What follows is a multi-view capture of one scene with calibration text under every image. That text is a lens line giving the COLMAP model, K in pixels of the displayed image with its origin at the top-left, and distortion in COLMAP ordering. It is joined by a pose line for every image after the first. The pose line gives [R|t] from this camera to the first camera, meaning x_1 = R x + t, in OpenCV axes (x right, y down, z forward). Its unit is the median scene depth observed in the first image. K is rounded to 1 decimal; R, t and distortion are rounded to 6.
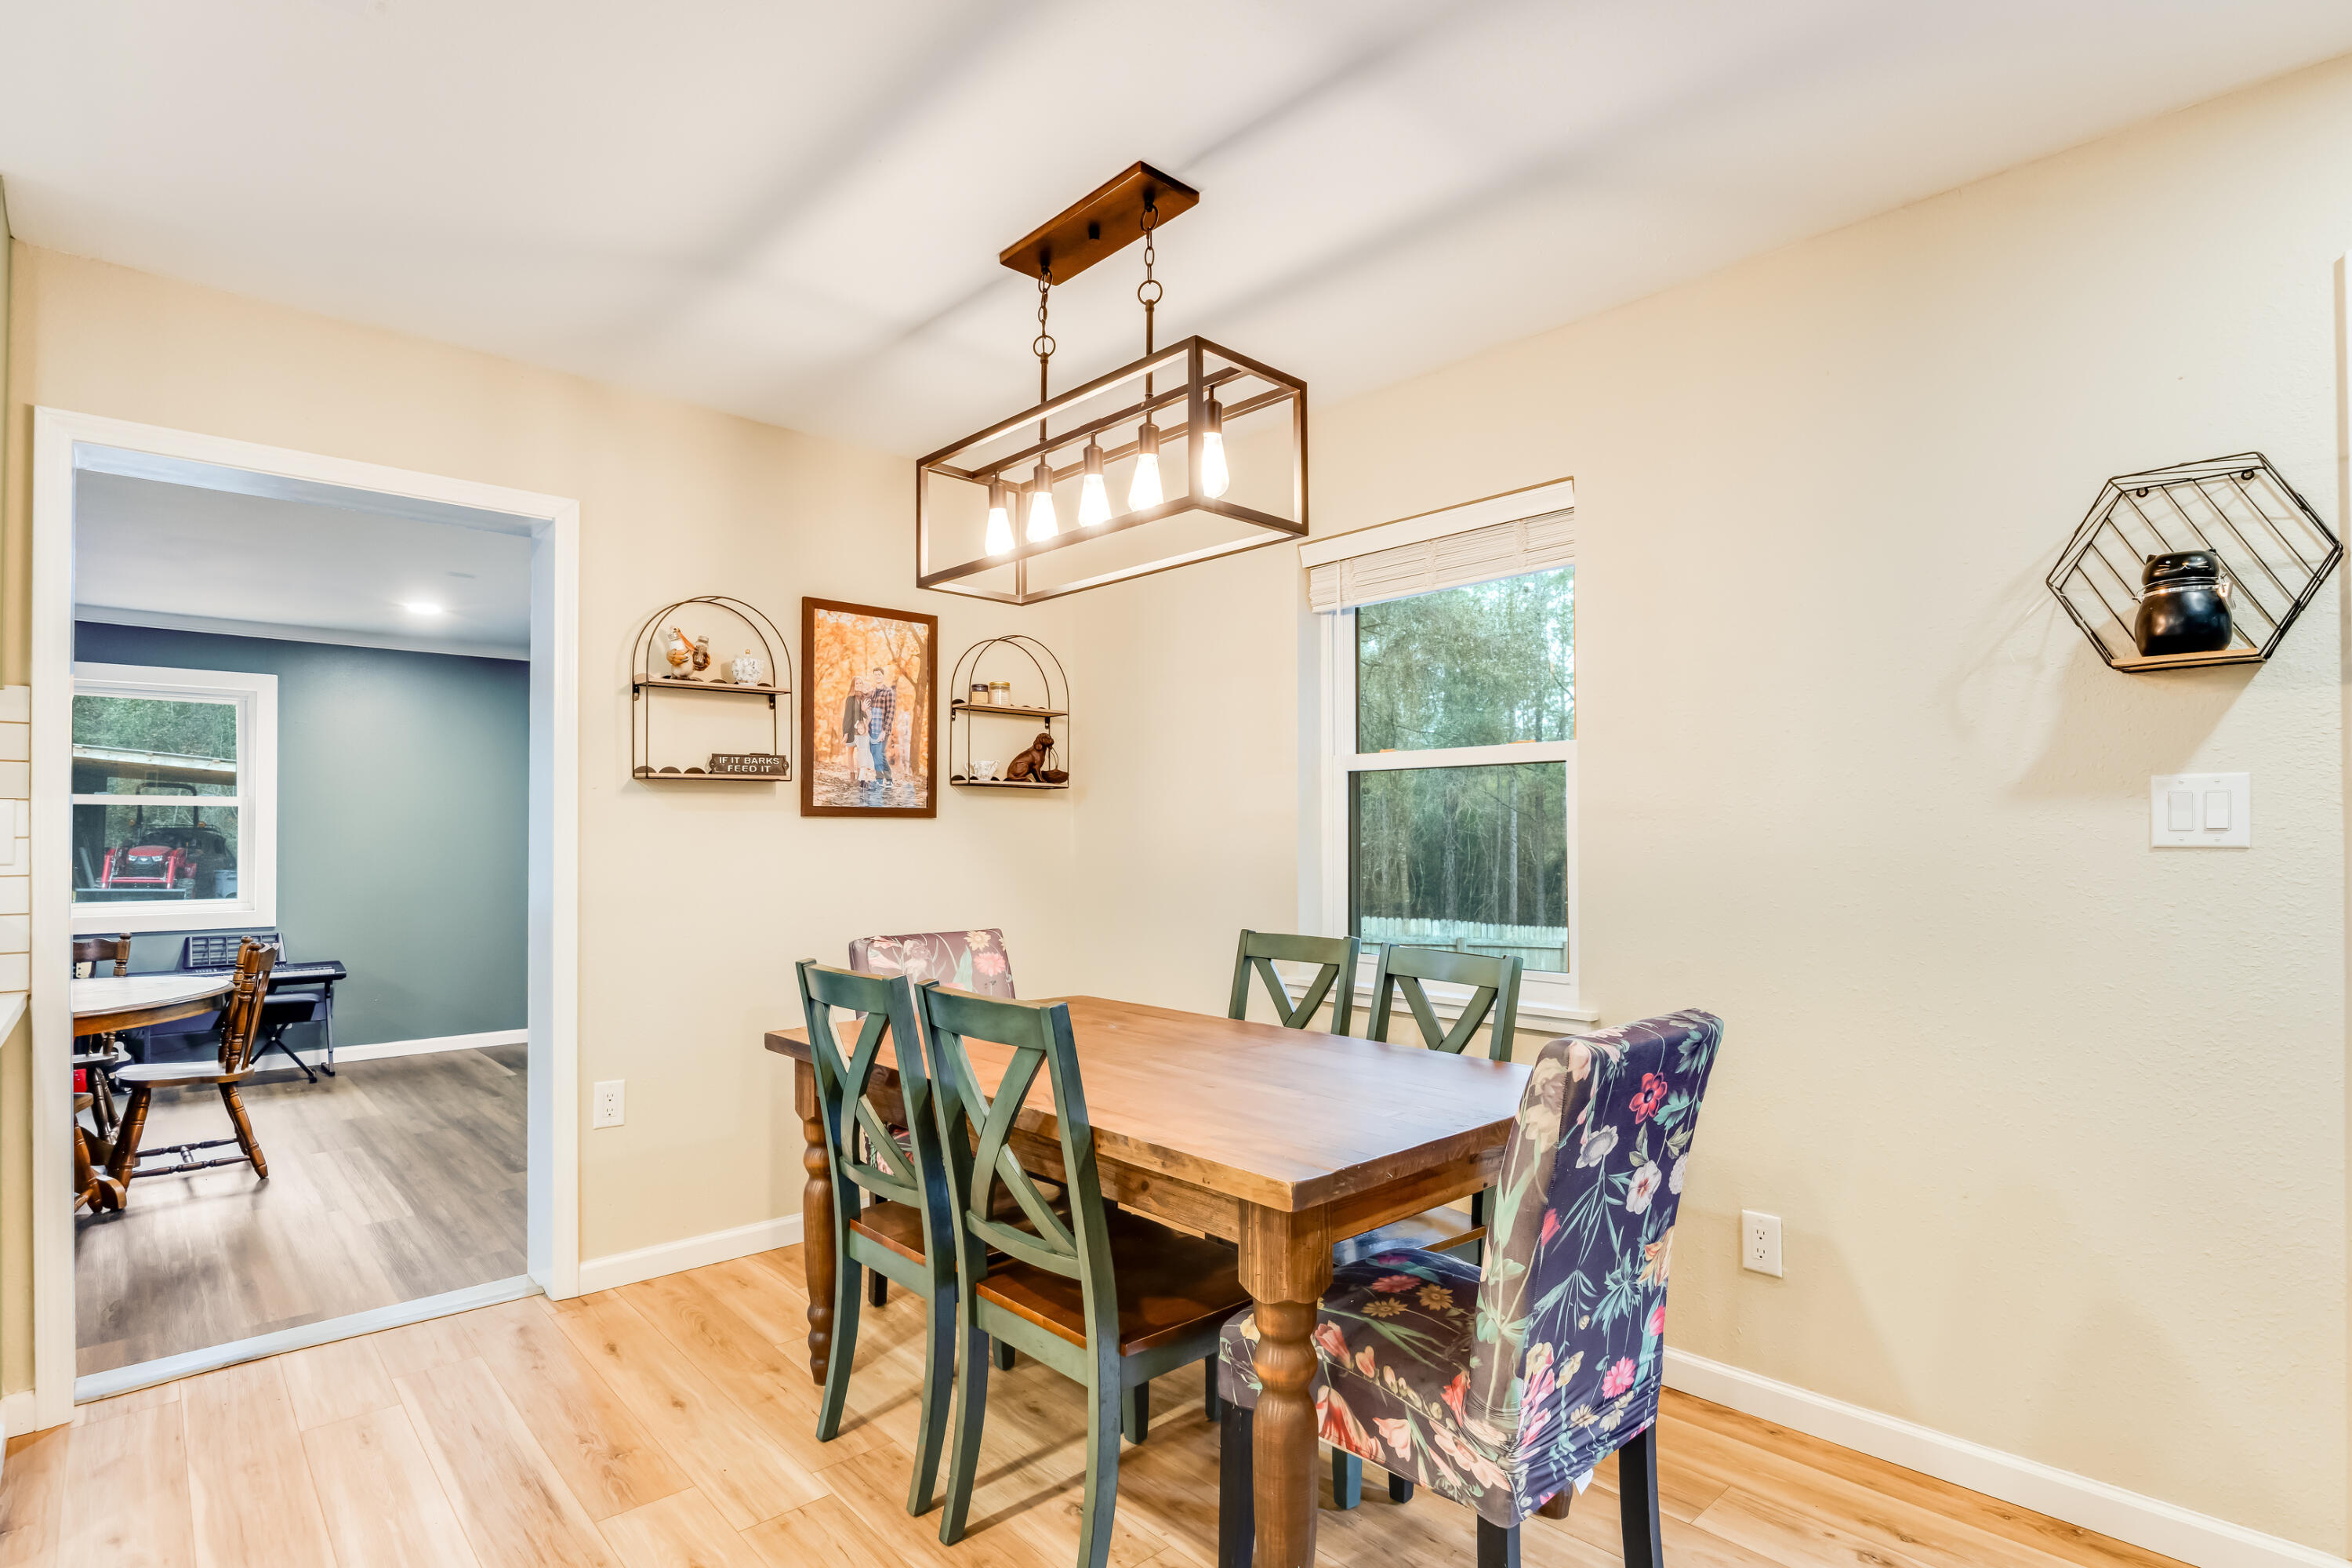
lens RADIAL K [[1158.0, 0, 1178.7], [0, 1158.0, 824.4], [0, 0, 1]] dist [-0.010797, -0.000081]
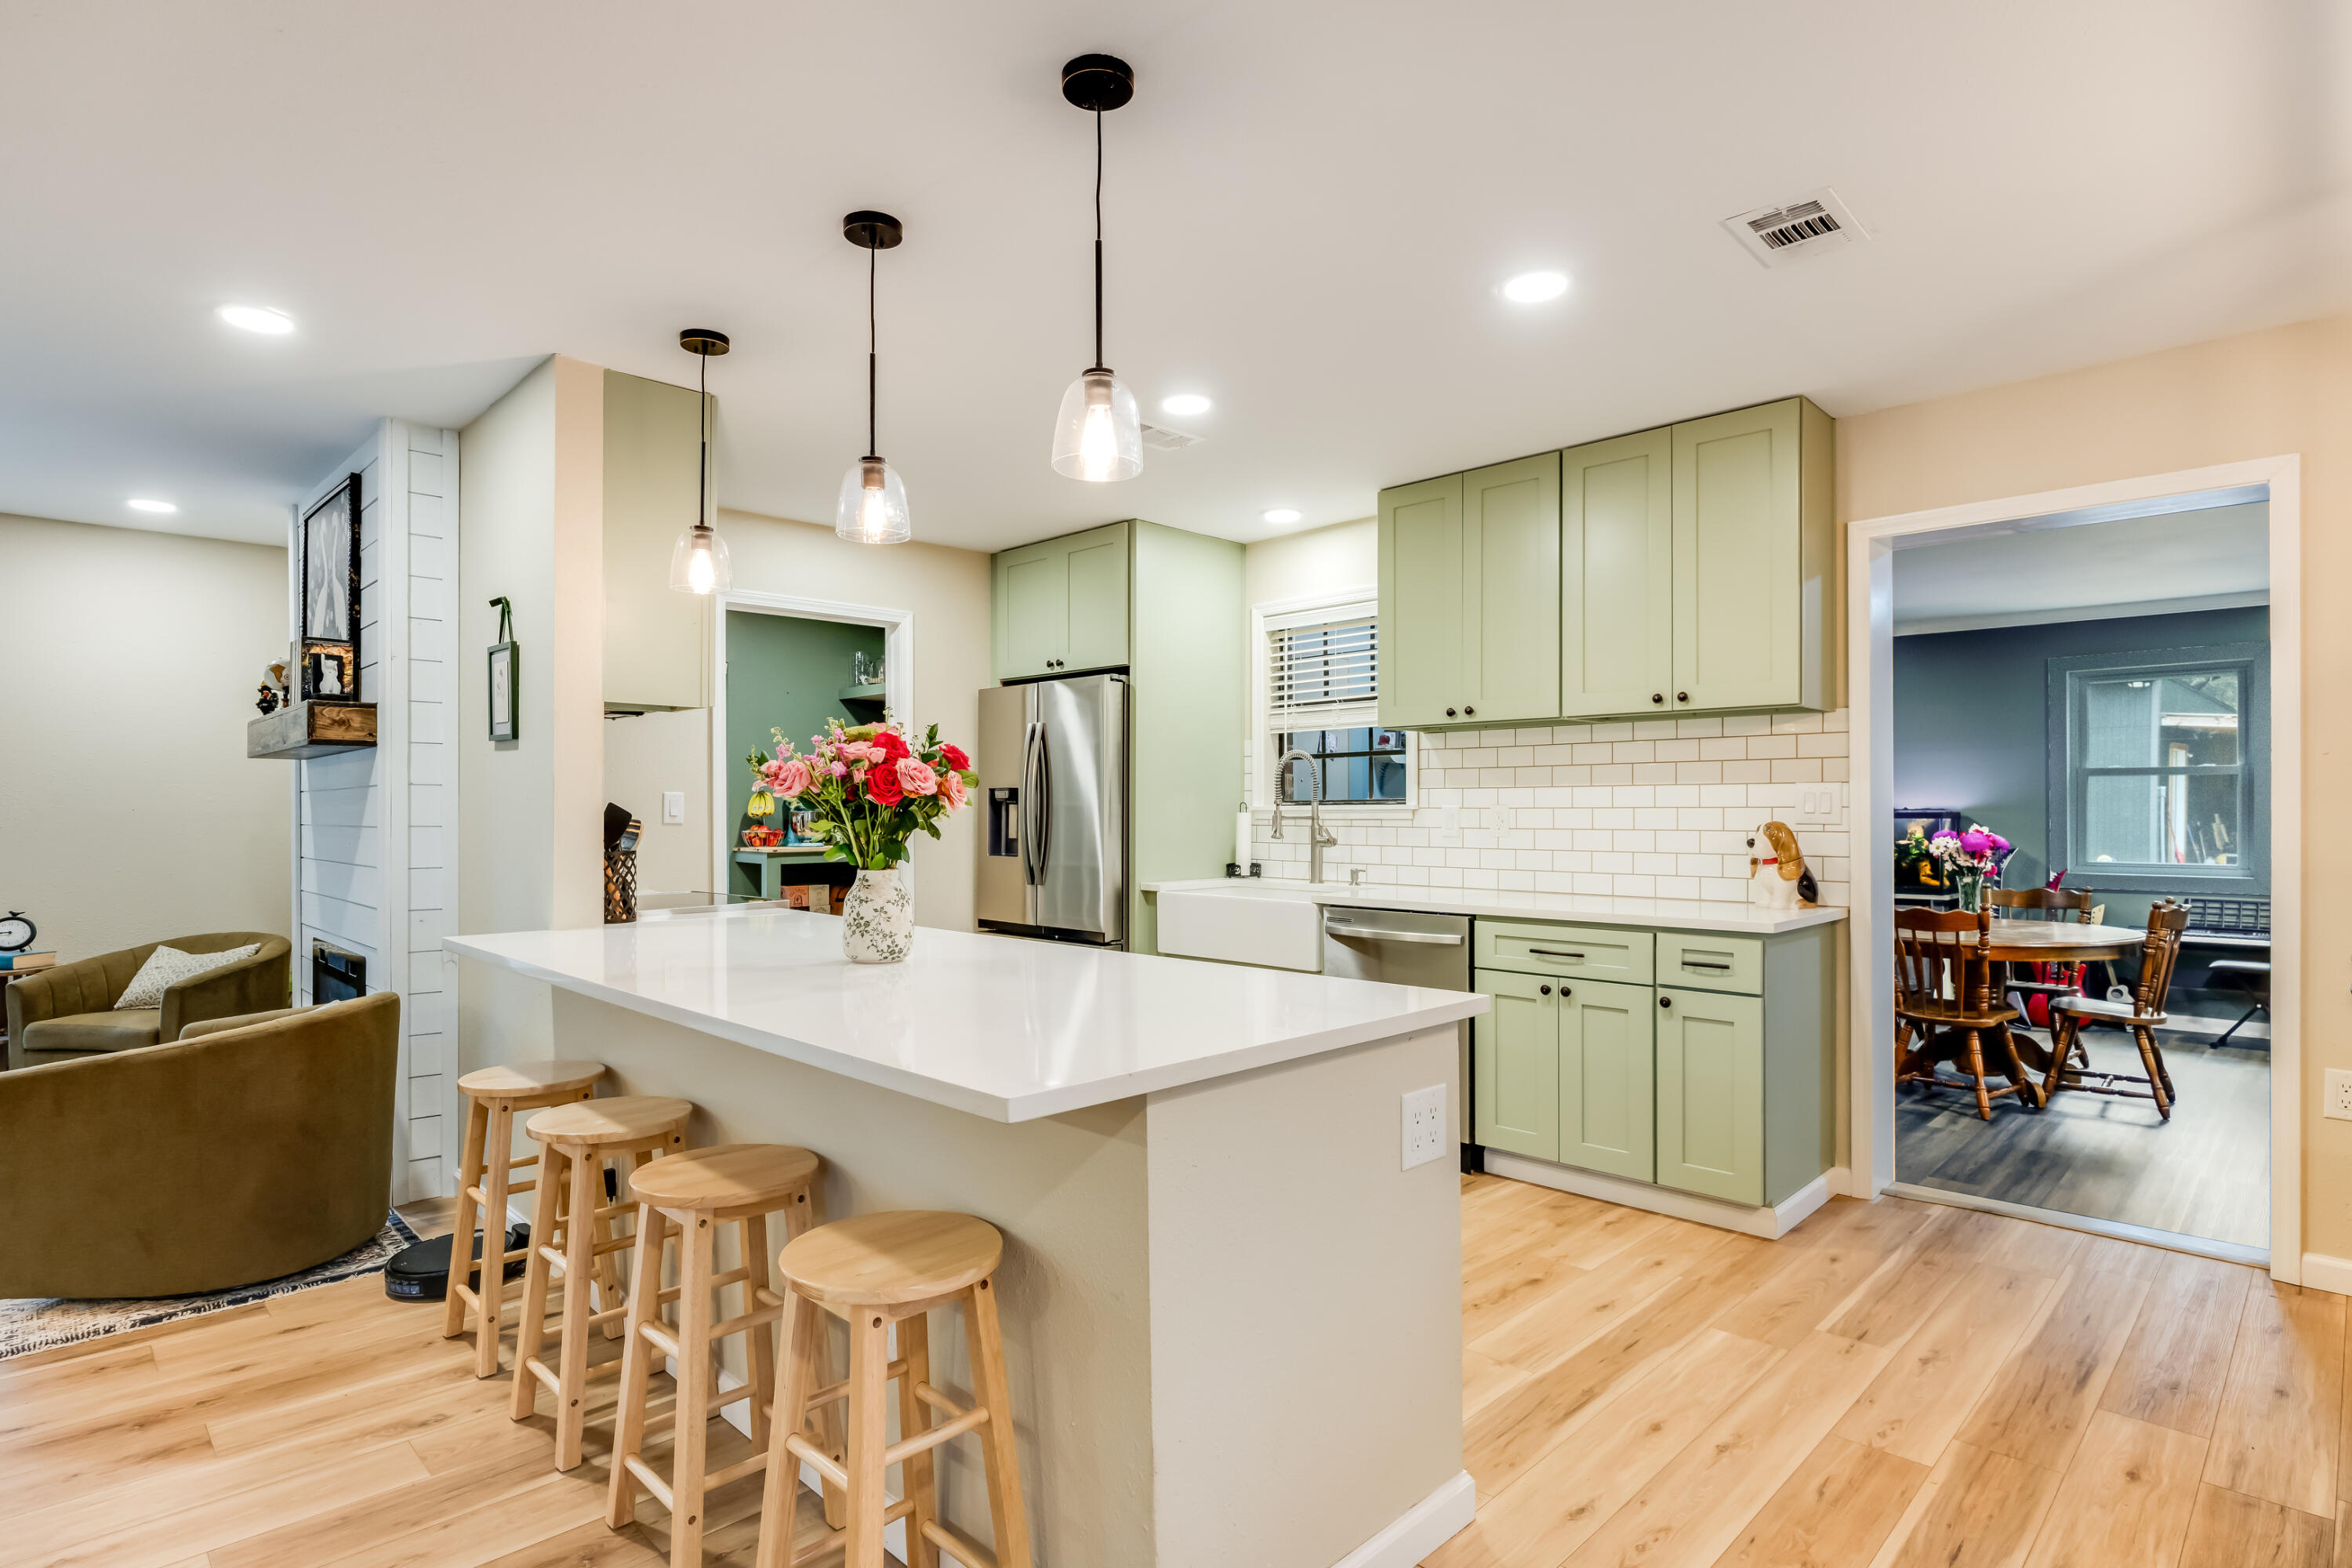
lens RADIAL K [[1199.4, 0, 1177.7], [0, 1199.4, 806.7], [0, 0, 1]] dist [-0.006241, -0.001902]
pose [[0.043702, 0.001725, -0.999043, 0.365240], [0.013875, 0.999901, 0.002333, -0.003546], [0.998948, -0.013963, 0.043674, 0.025022]]
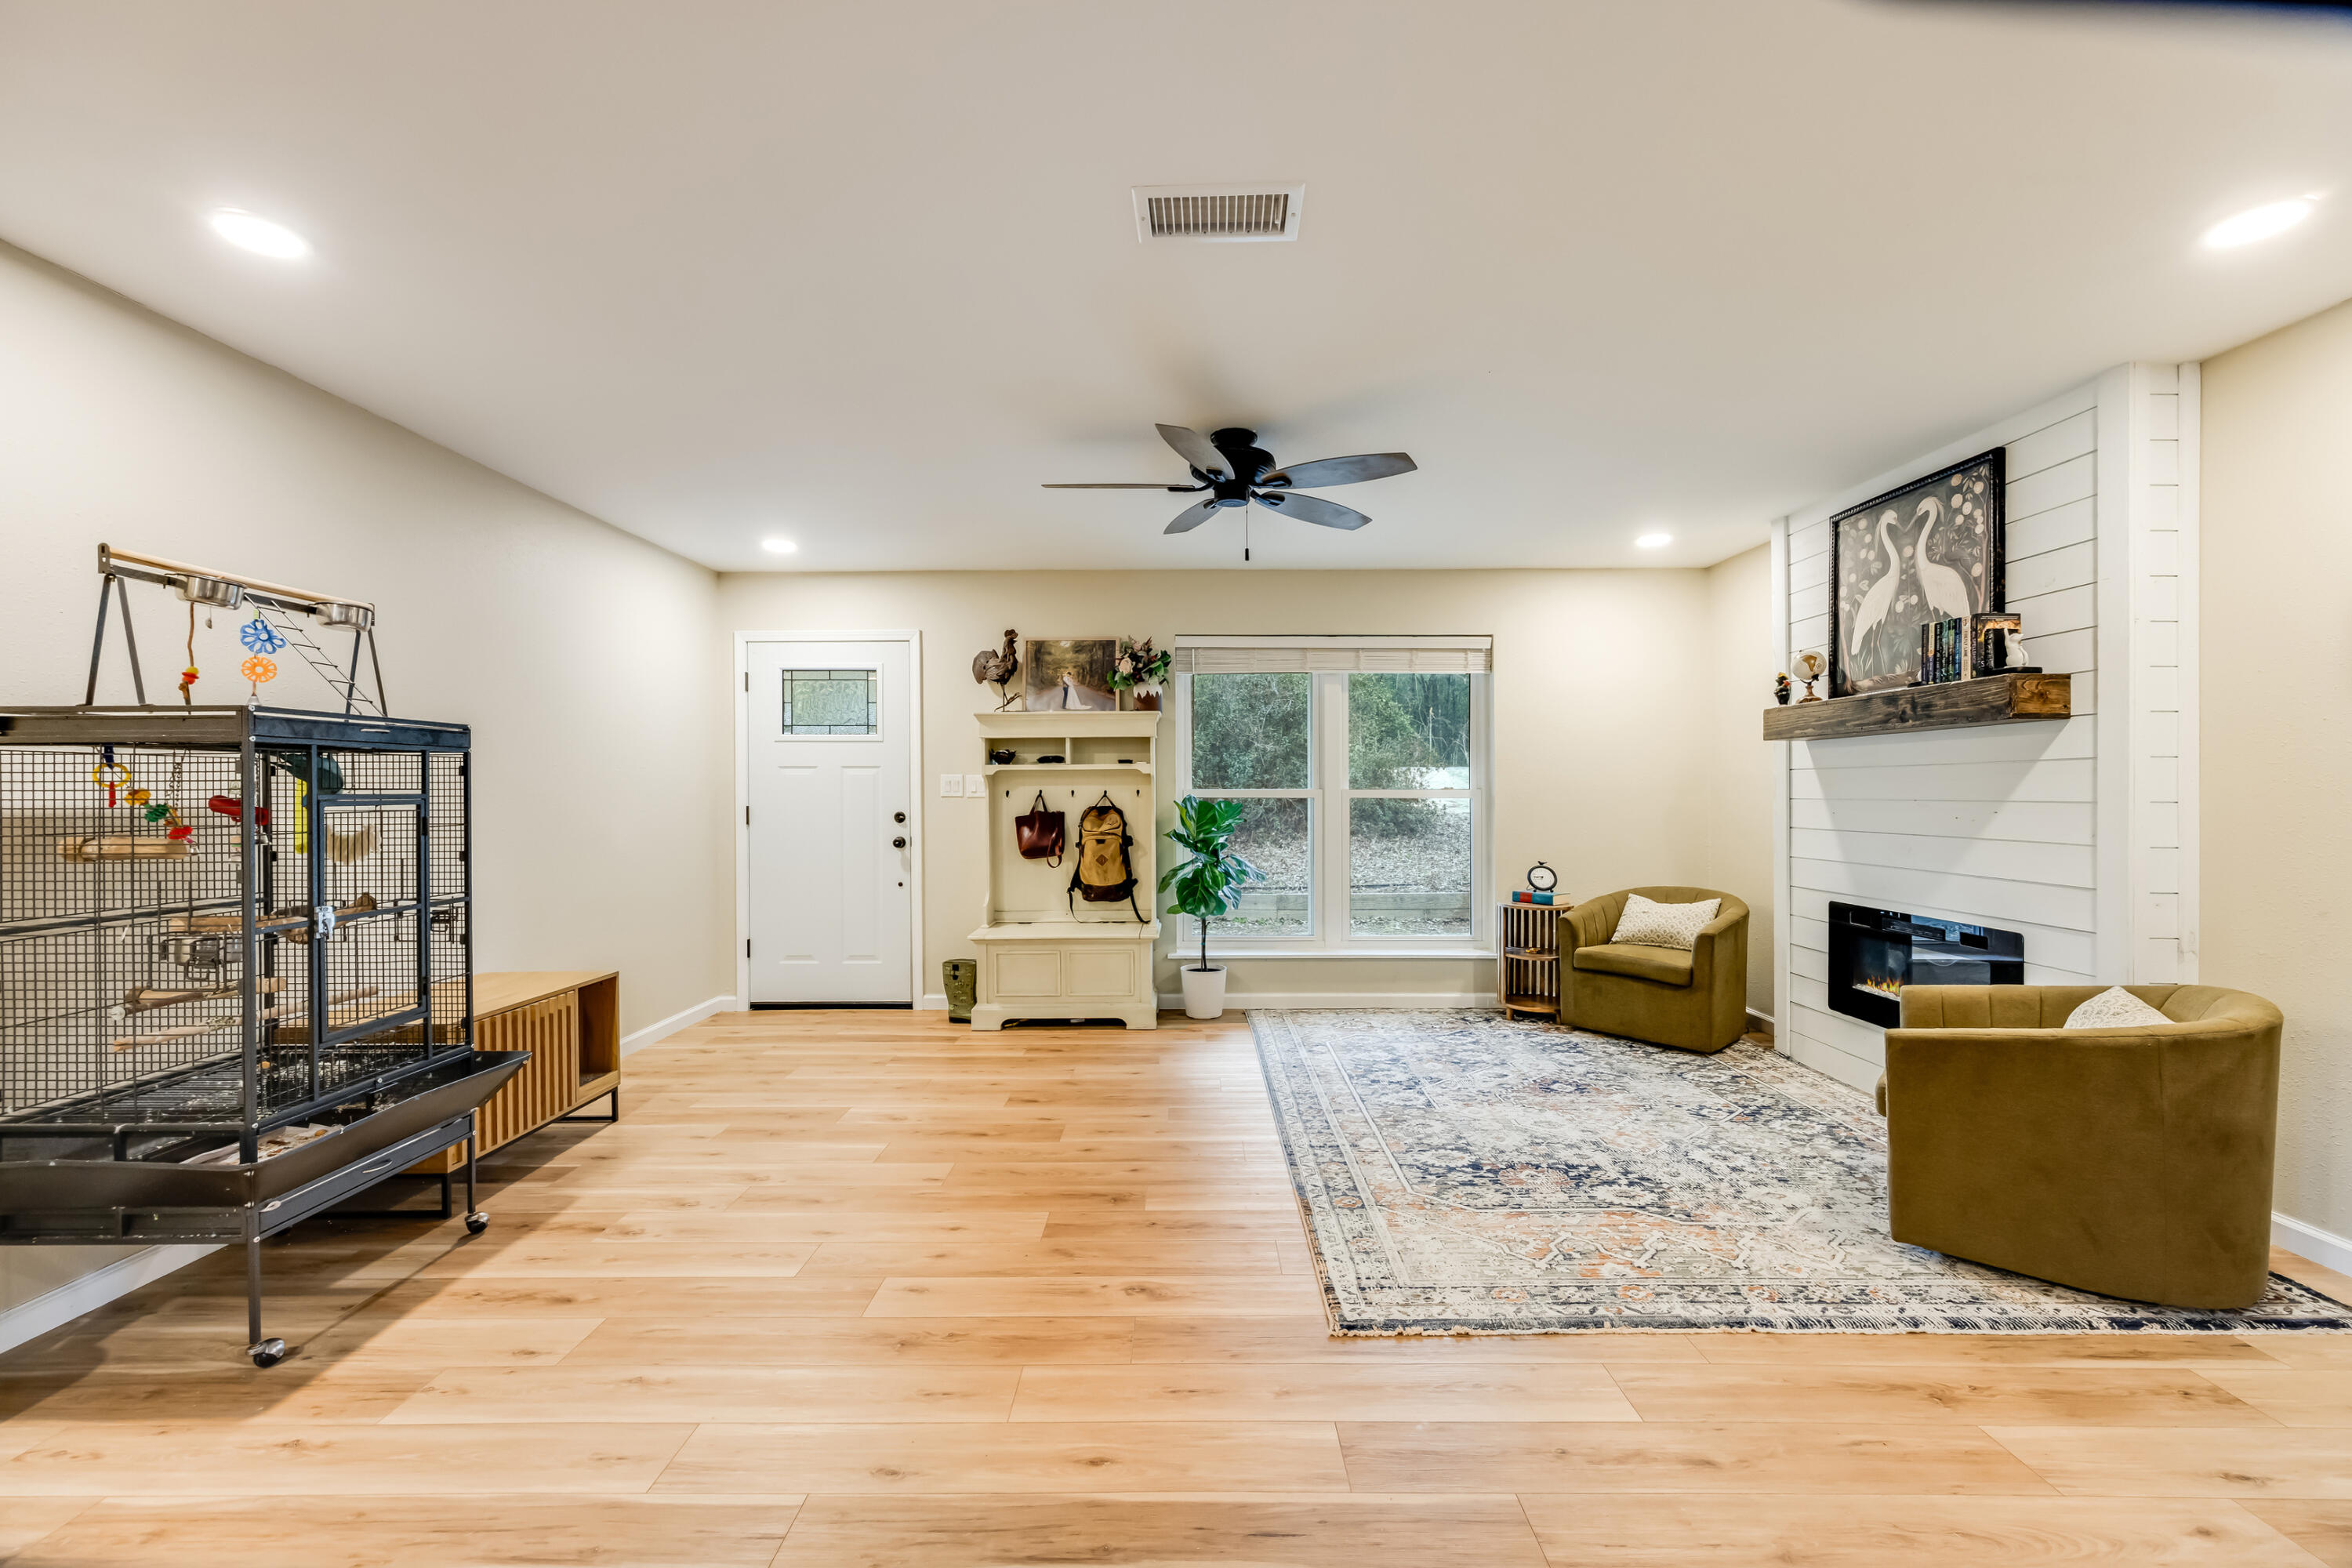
lens RADIAL K [[928.7, 0, 1181.0], [0, 928.7, 790.5], [0, 0, 1]] dist [0.002658, -0.000061]
pose [[-0.678549, 0.006359, -0.734528, 0.375135], [0.012906, 0.999911, -0.003266, -0.010860], [0.734442, -0.011696, -0.678571, -0.675868]]
